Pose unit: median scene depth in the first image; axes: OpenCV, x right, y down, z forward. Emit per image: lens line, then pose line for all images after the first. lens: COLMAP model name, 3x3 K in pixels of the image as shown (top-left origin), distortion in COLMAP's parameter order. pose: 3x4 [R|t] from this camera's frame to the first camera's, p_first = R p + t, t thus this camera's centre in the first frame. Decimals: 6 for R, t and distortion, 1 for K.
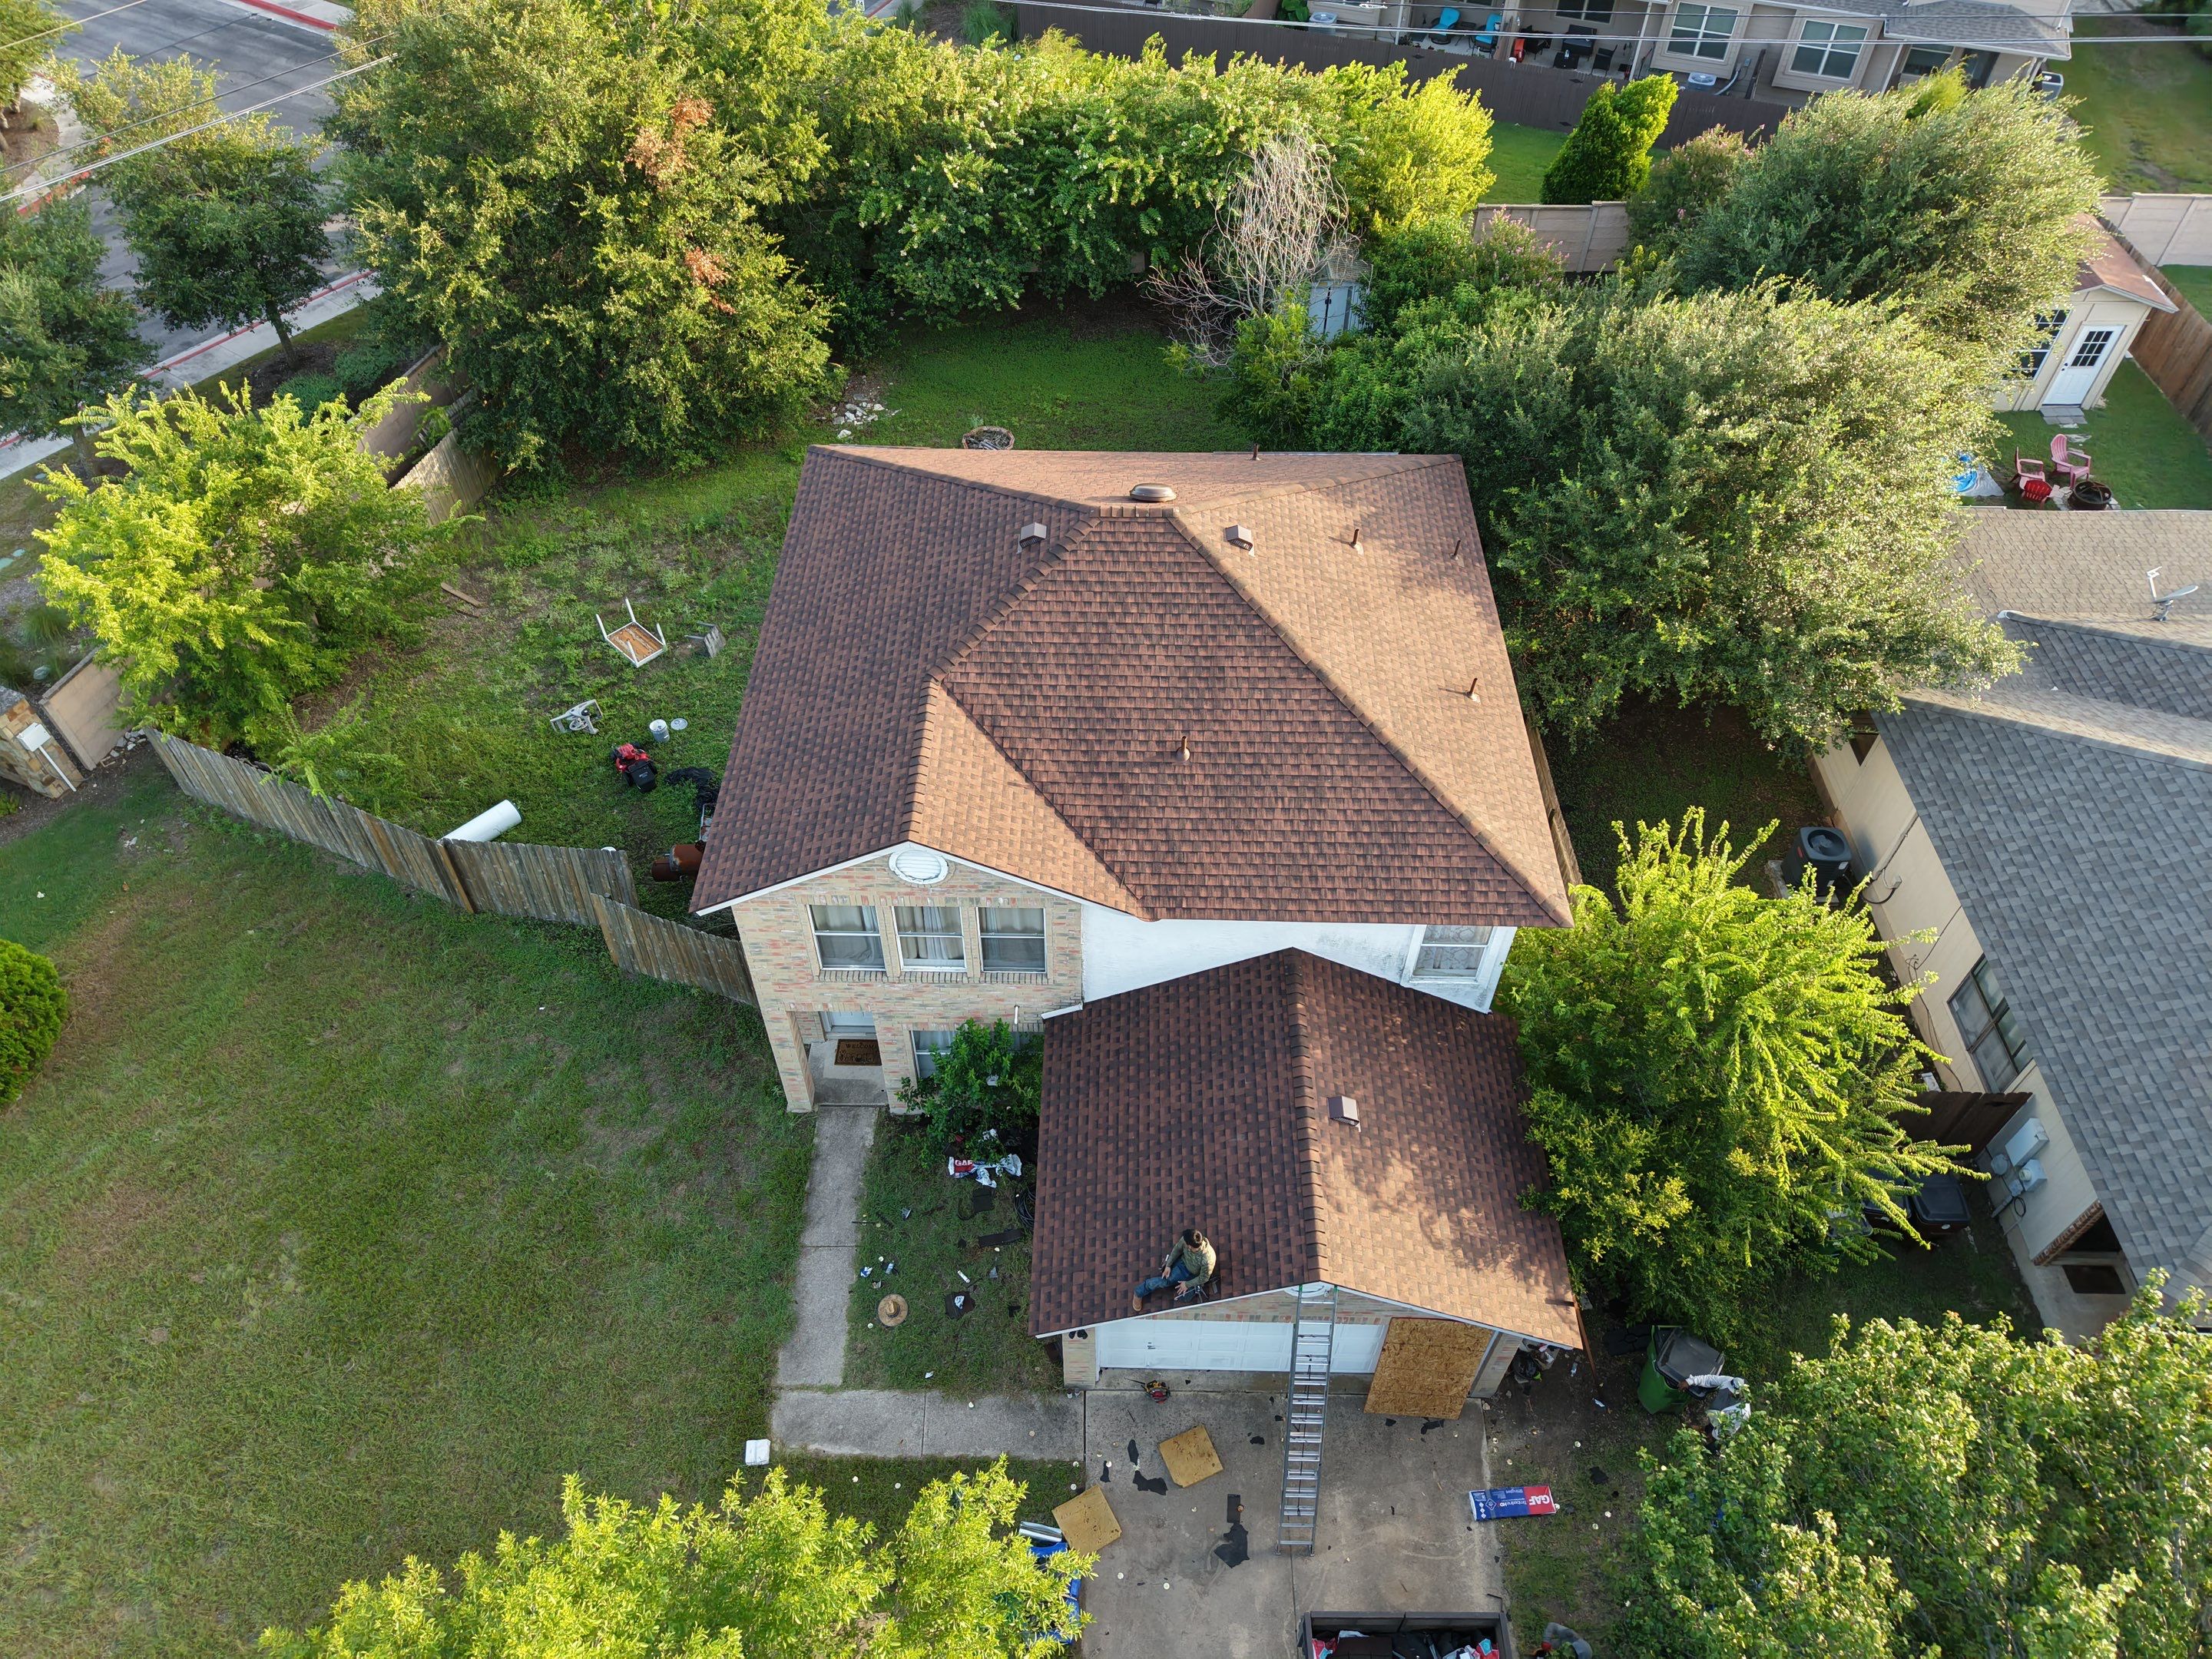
lens RADIAL K [[1488.8, 0, 1094.1], [0, 1488.8, 828.2], [0, 0, 1]] dist [0.000101, 0.006944]
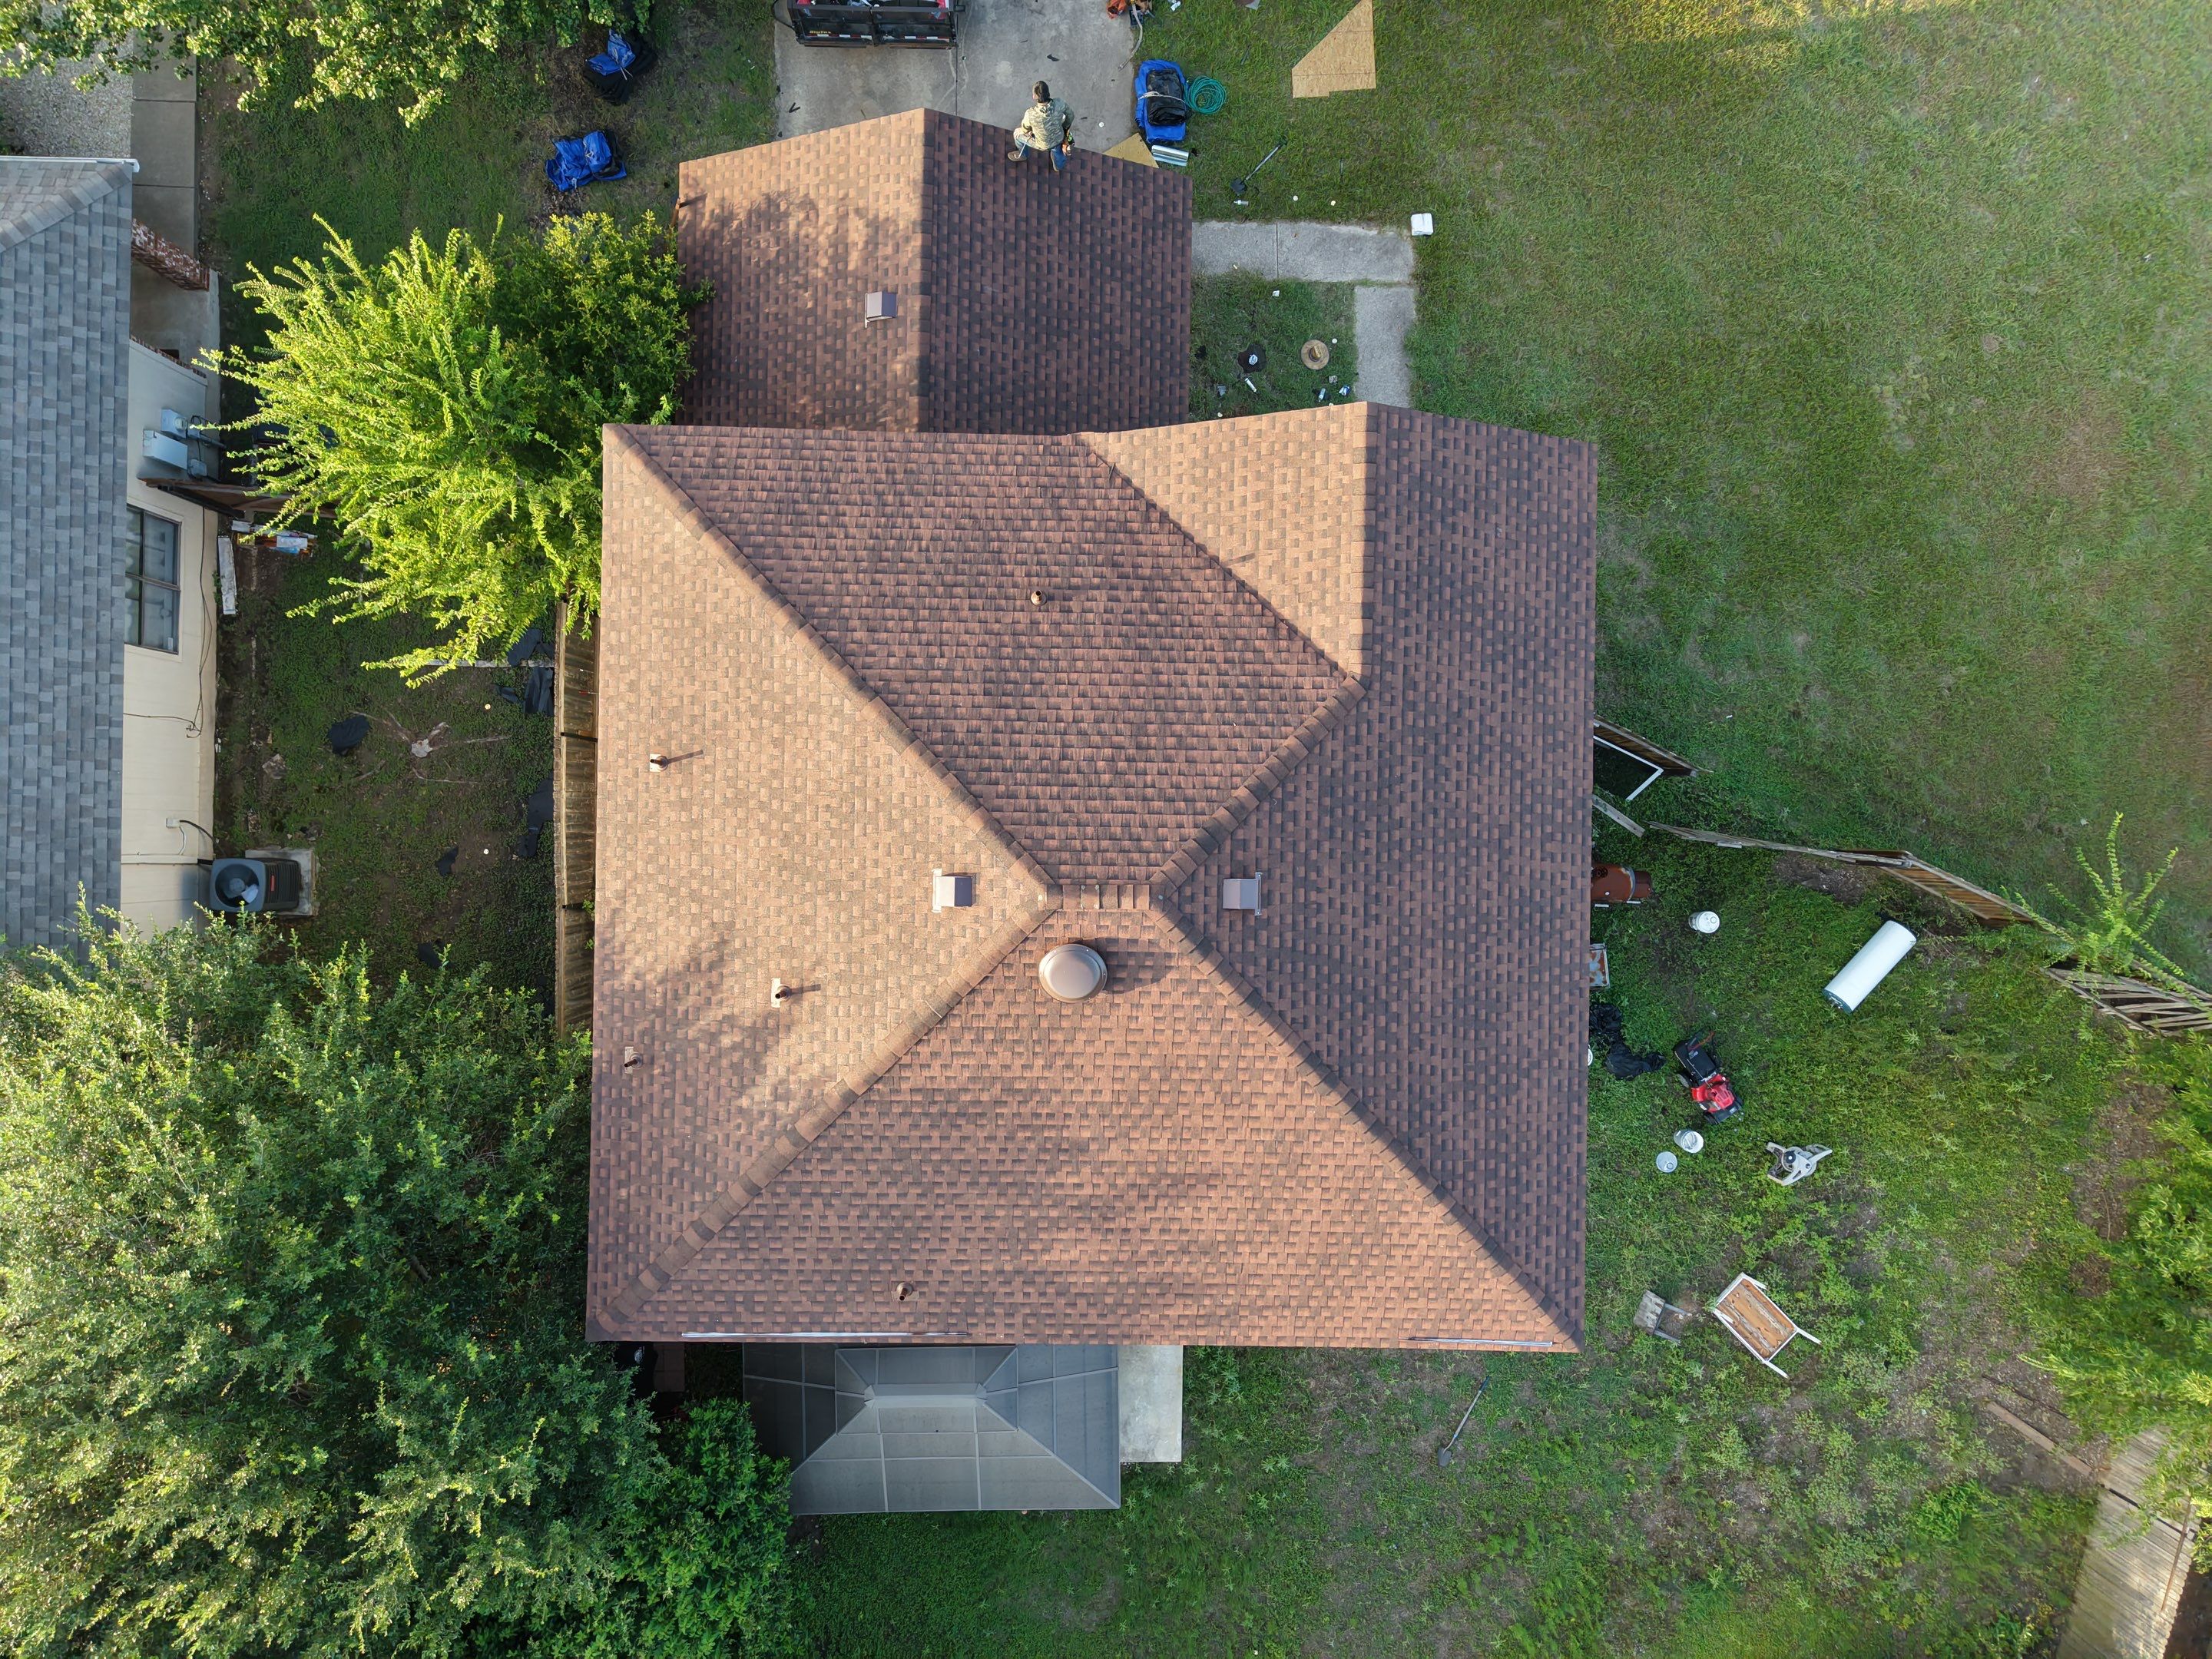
lens RADIAL K [[1488.8, 0, 1096.4], [0, 1488.8, 842.7], [0, 0, 1]] dist [0.000101, 0.006944]
pose [[-0.999807, 0.004554, -0.019112, 0.044280], [-0.016122, -0.746085, 0.665655, -0.681828], [-0.011228, 0.665835, 0.746015, 0.477532]]
